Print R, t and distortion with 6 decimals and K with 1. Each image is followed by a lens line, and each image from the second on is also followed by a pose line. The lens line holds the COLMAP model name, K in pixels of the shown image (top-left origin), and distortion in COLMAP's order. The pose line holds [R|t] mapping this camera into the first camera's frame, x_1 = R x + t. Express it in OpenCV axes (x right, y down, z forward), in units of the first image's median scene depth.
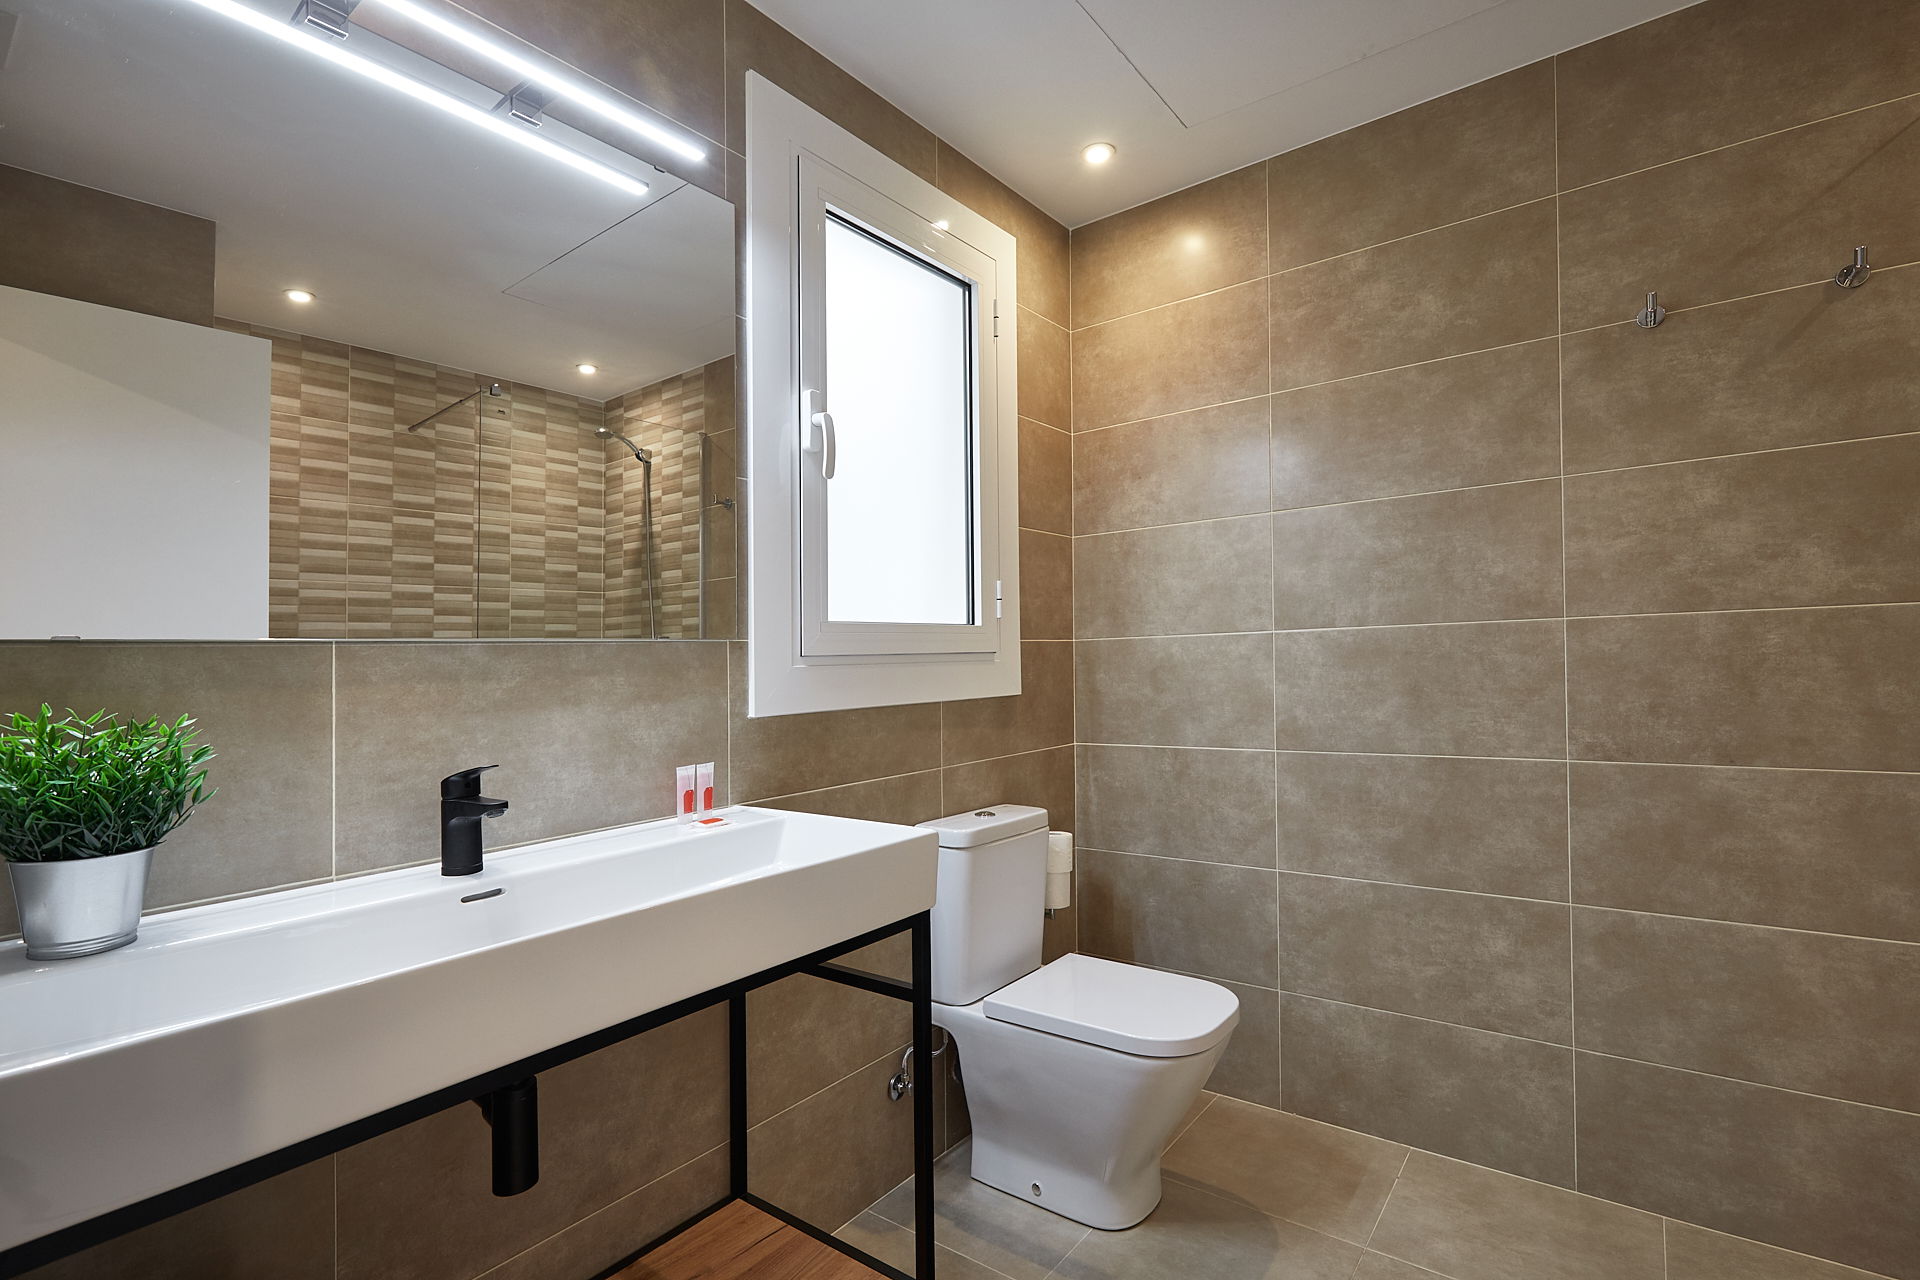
lens RADIAL K [[902.6, 0, 964.7], [0, 902.6, 630.4], [0, 0, 1]] dist [-0.001770, 0.000101]
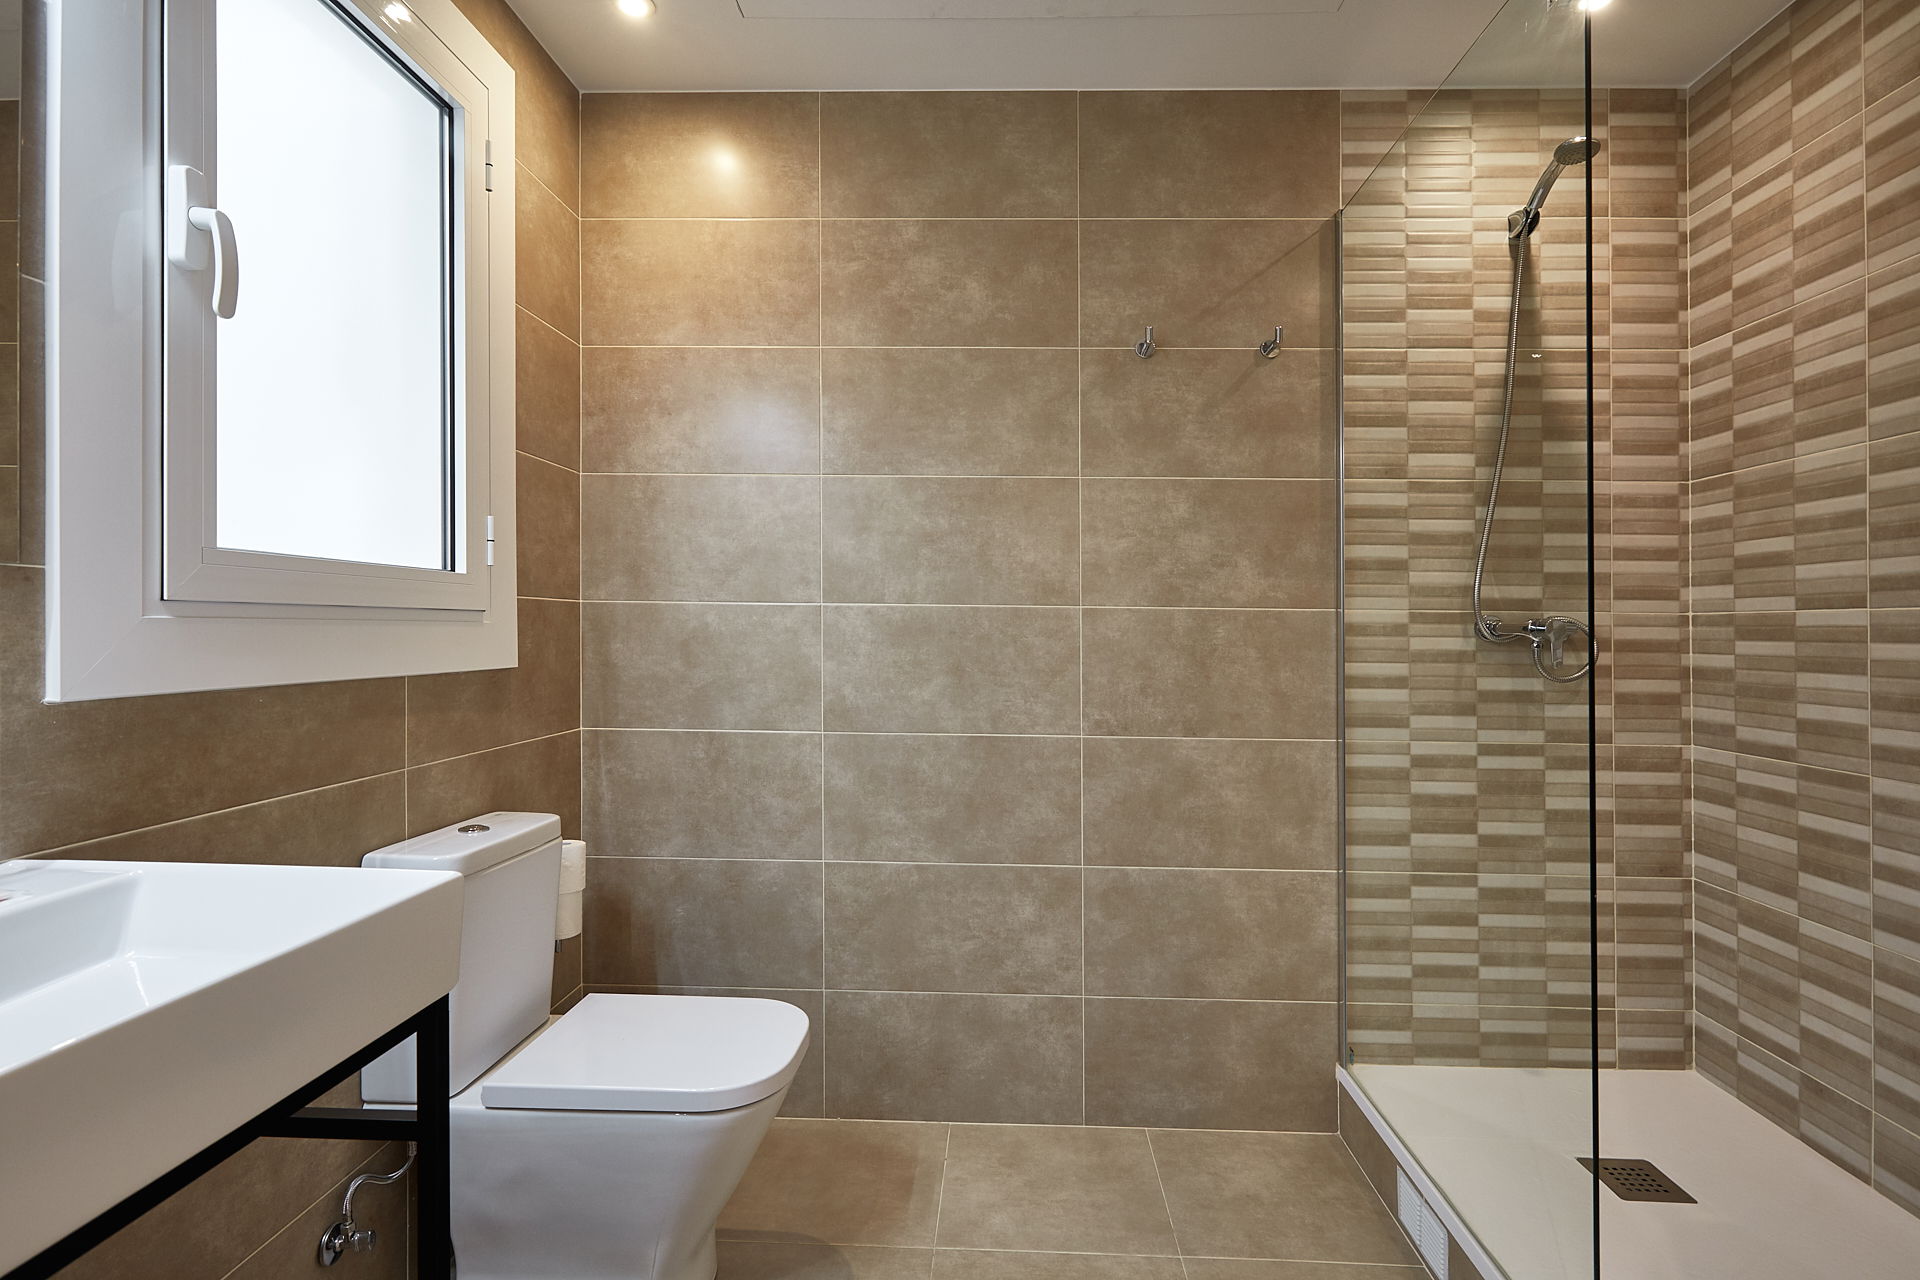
lens RADIAL K [[906.0, 0, 964.5], [0, 906.0, 644.7], [0, 0, 1]] dist [-0.000110, -0.000043]
pose [[0.816892, 0.030351, 0.575992, -0.077924], [-0.056934, 0.997981, 0.028159, 0.009026], [-0.573975, -0.055796, 0.816970, 0.165608]]
